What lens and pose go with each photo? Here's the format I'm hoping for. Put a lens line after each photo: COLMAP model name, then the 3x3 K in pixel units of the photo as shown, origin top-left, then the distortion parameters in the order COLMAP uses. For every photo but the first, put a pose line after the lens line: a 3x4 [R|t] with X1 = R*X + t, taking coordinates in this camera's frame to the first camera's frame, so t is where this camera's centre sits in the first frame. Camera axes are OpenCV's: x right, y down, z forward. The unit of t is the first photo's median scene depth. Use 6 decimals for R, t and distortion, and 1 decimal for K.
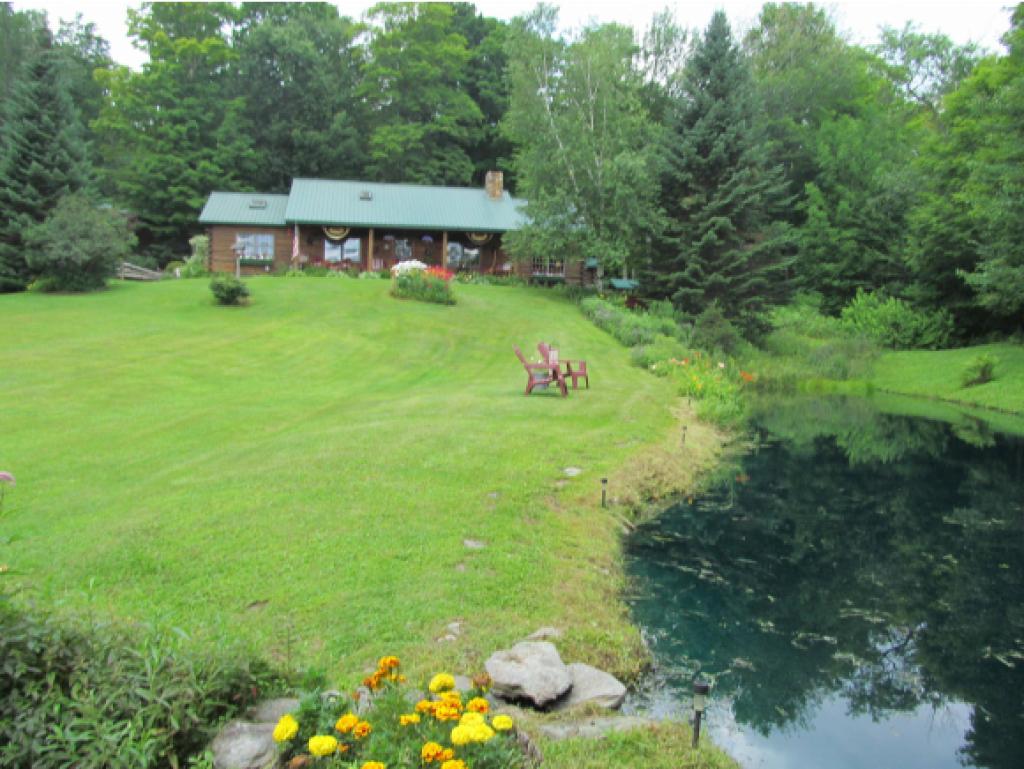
lens RADIAL K [[854.6, 0, 513.4], [0, 854.6, 384.8], [0, 0, 1]] dist [-0.064112, 0.038918]
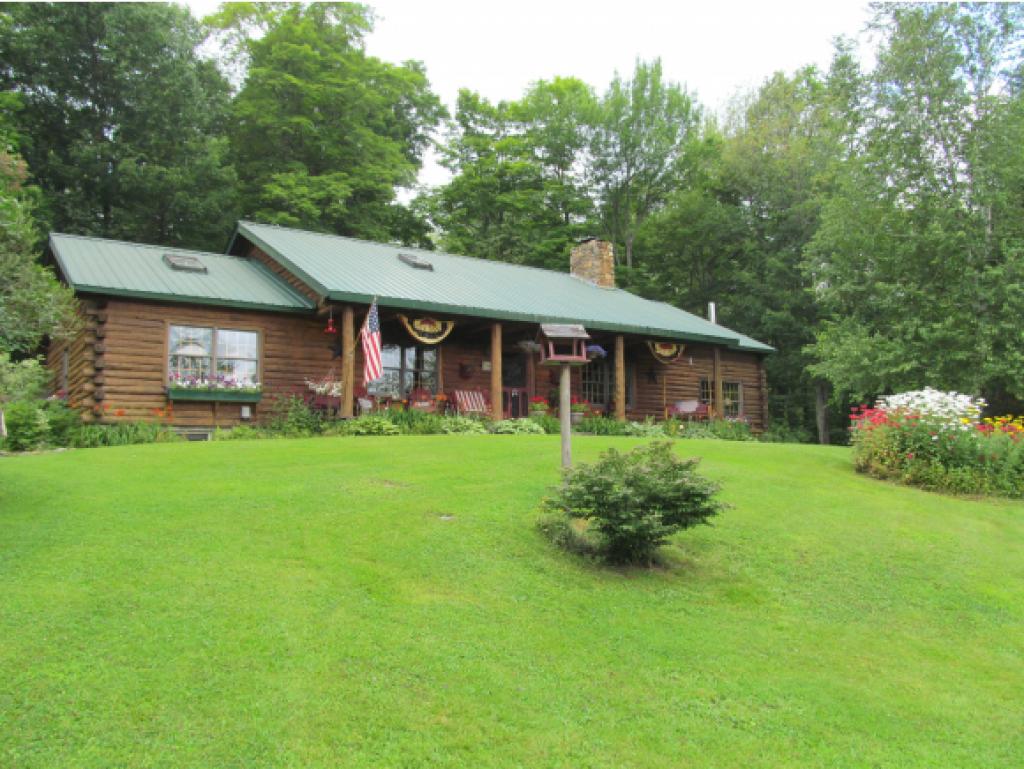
lens RADIAL K [[854.6, 0, 509.1], [0, 854.6, 379.6], [0, 0, 1]] dist [-0.064112, 0.038918]
pose [[0.910903, 0.006611, 0.412567, -0.354137], [0.063185, 0.985844, -0.155303, -0.084388], [-0.407753, 0.167534, 0.897591, 0.602651]]
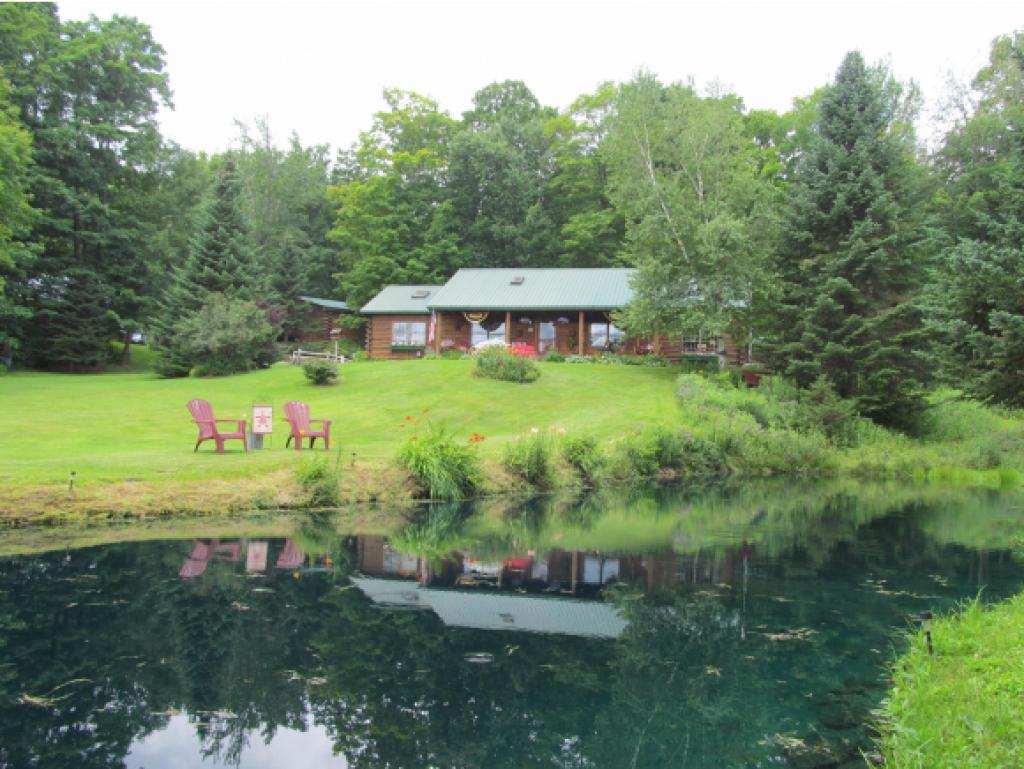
lens RADIAL K [[854.6, 0, 511.8], [0, 854.6, 384.4], [0, 0, 1]] dist [-0.064112, 0.038918]
pose [[0.924174, -0.015331, -0.381665, 0.226617], [-0.027103, 0.994044, -0.105558, 0.009147], [0.381010, 0.107899, 0.918254, 0.080093]]
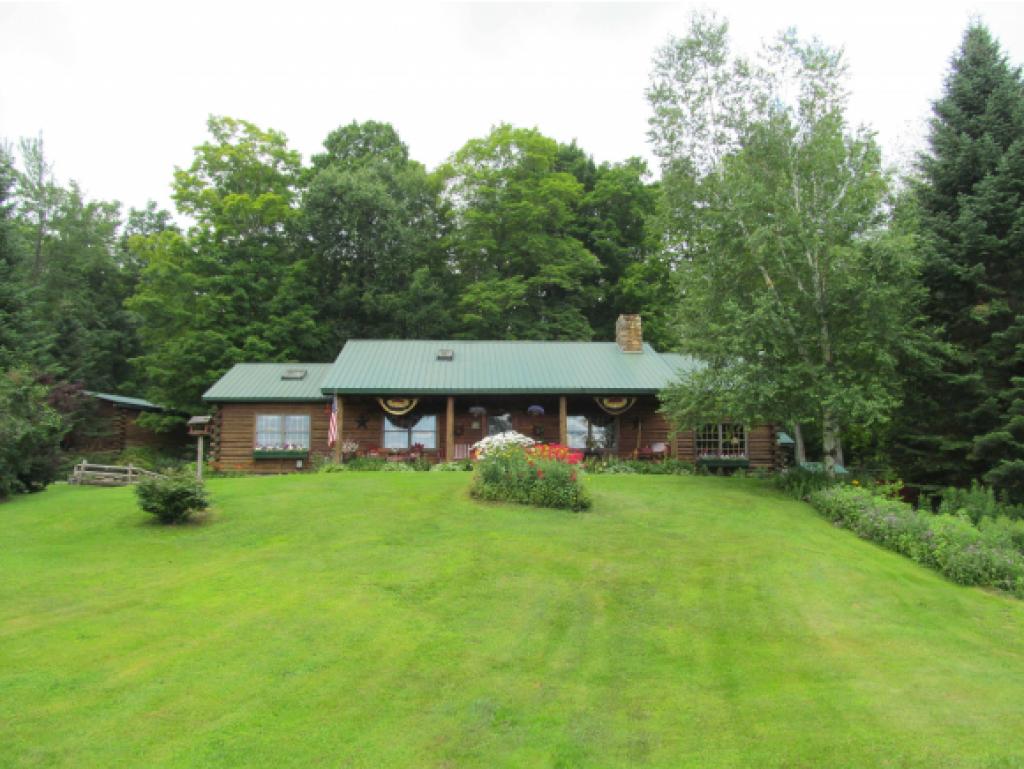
lens RADIAL K [[854.6, 0, 508.5], [0, 854.6, 391.0], [0, 0, 1]] dist [-0.064112, 0.038918]
pose [[0.989767, -0.055607, -0.131411, -0.035830], [0.024352, 0.973256, -0.228427, -0.036799], [0.140599, 0.222890, 0.964651, 0.373307]]
